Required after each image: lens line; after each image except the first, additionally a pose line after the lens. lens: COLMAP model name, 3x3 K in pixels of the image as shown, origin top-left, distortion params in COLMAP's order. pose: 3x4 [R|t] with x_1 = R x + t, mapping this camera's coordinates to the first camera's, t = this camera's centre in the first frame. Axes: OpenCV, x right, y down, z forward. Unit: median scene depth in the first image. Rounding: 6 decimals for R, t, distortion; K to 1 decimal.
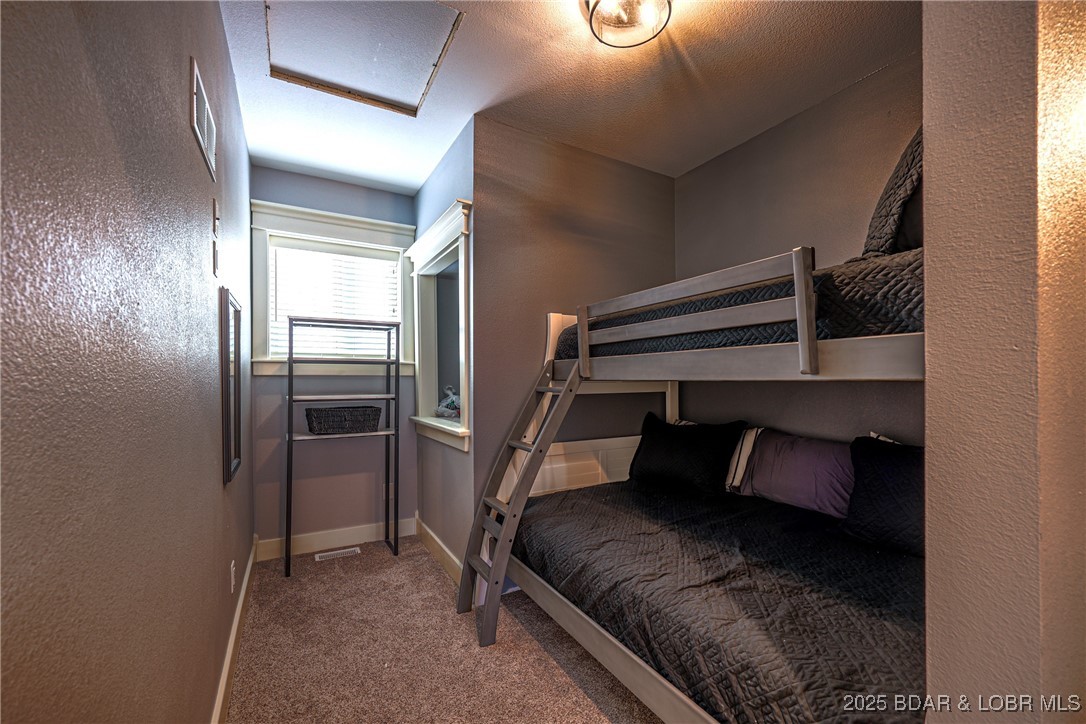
lens RADIAL K [[437.7, 0, 541.2], [0, 437.7, 366.9], [0, 0, 1]] dist [0.000303, -0.000218]
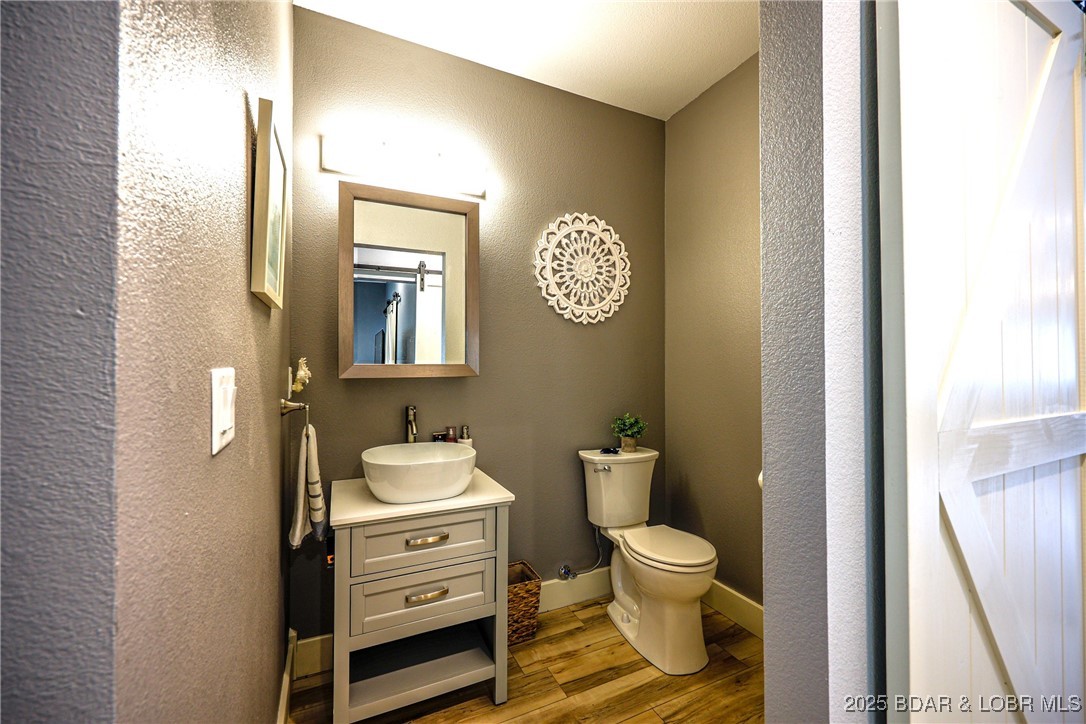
lens RADIAL K [[437.7, 0, 541.2], [0, 437.7, 366.9], [0, 0, 1]] dist [0.000303, -0.000218]
pose [[0.063792, -0.005883, 0.997946, 0.561151], [-0.012715, 0.999897, 0.006707, 0.016013], [-0.997882, -0.013117, 0.063711, 0.368916]]
